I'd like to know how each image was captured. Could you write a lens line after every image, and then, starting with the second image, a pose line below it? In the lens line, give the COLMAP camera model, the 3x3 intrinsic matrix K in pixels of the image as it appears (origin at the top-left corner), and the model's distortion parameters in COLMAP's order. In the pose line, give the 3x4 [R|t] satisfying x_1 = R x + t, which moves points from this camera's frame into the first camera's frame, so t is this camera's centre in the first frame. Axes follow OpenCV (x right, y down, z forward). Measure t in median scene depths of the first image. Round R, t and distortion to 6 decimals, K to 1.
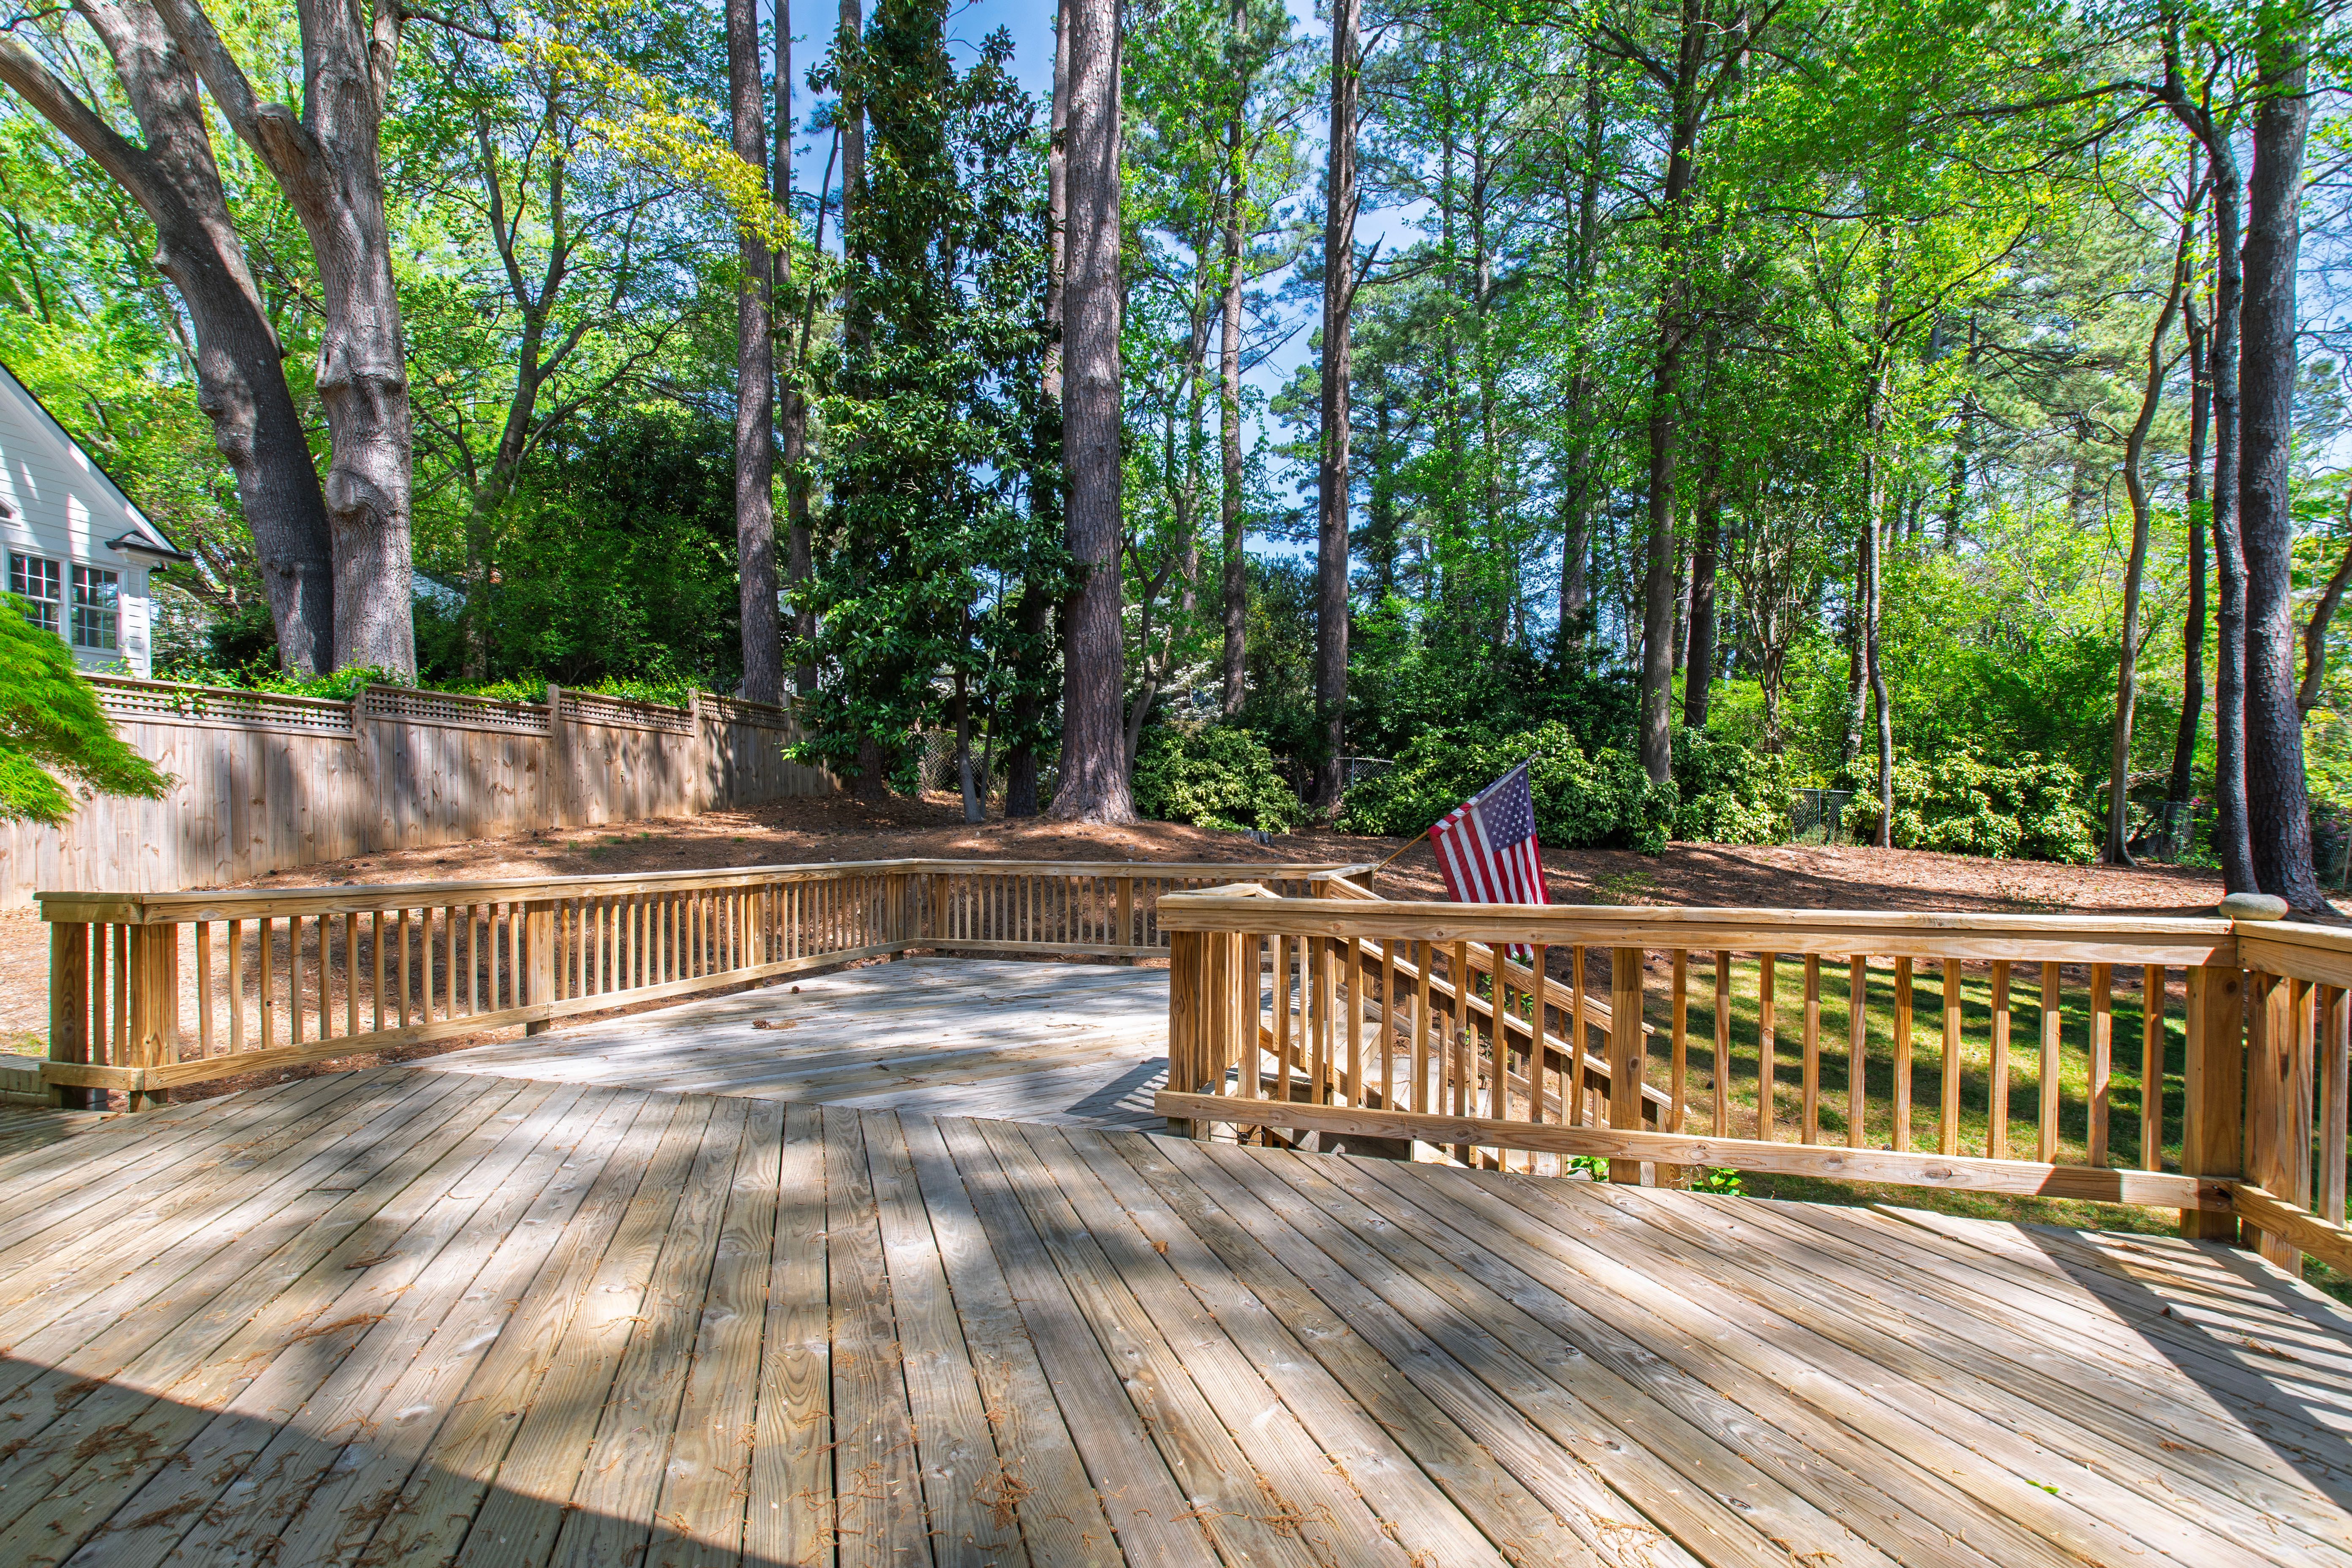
lens RADIAL K [[1063.4, 0, 1180.6], [0, 1063.4, 825.5], [0, 0, 1]] dist [-0.001191, -0.000271]
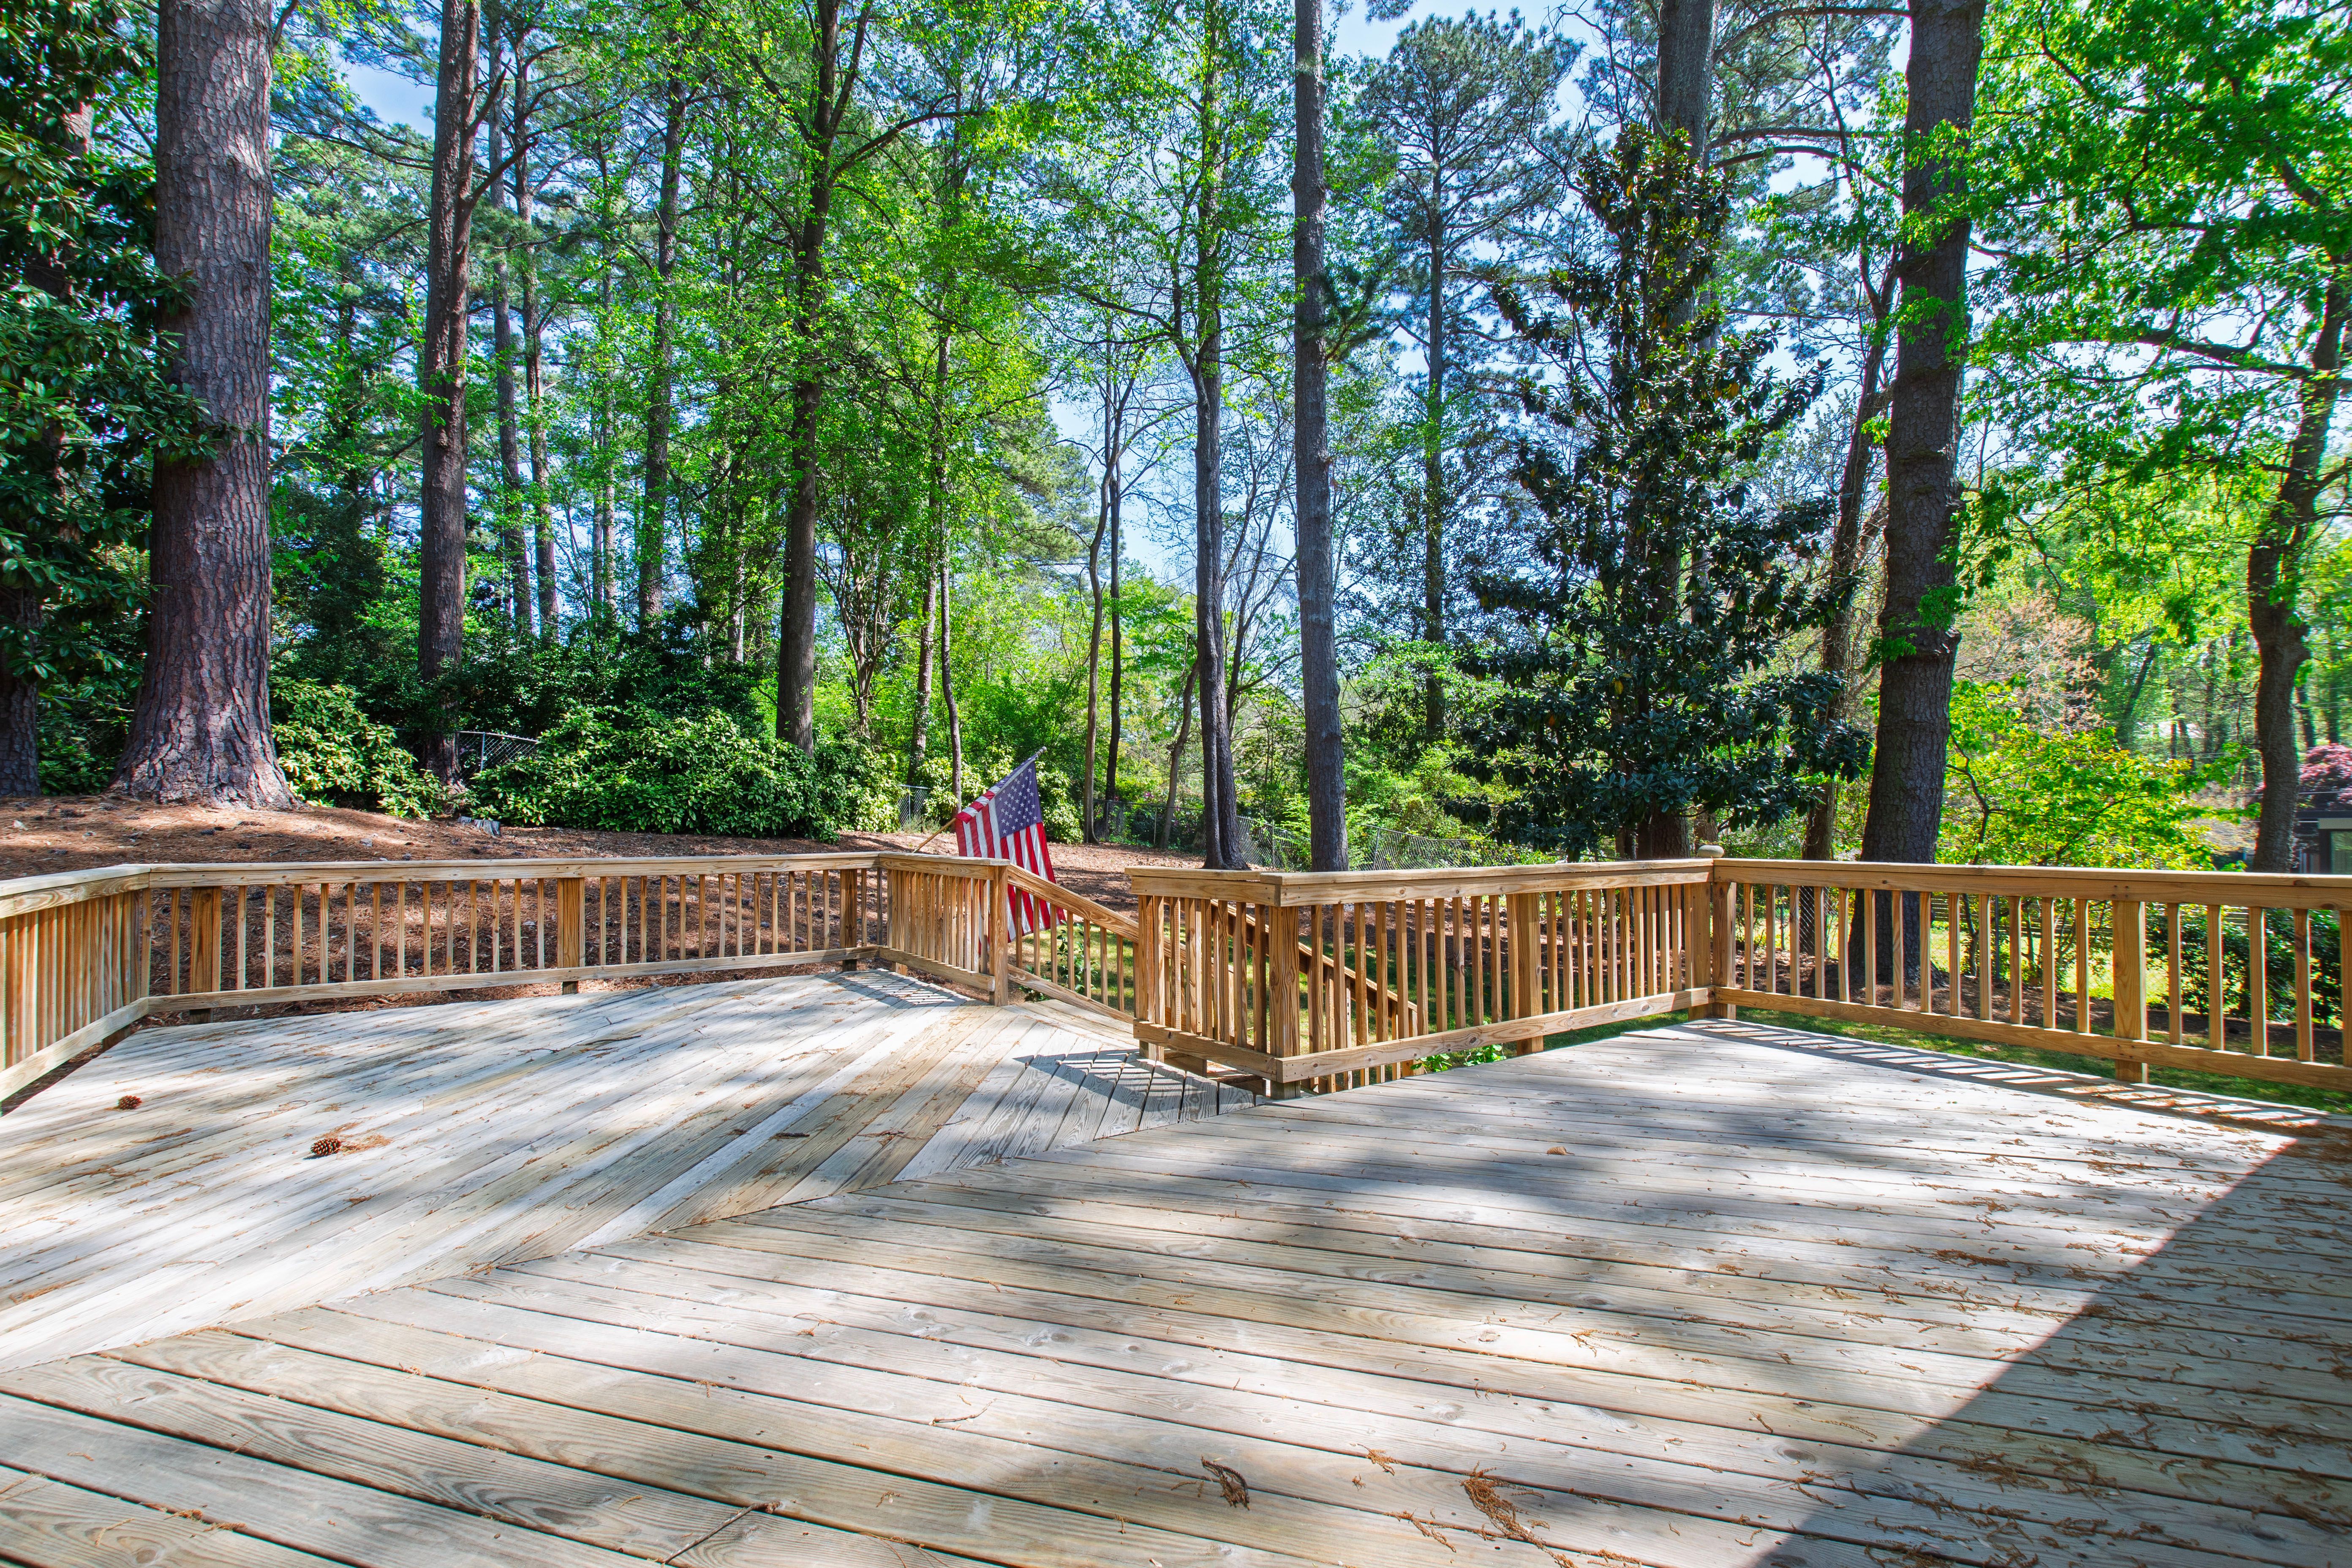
lens RADIAL K [[1032.1, 0, 1177.5], [0, 1032.1, 799.3], [0, 0, 1]] dist [0.001154, 0.000099]
pose [[0.598644, 0.015864, 0.800858, -0.247021], [-0.002753, 0.999839, -0.017747, 0.002323], [-0.801010, 0.008419, 0.598591, 0.124933]]
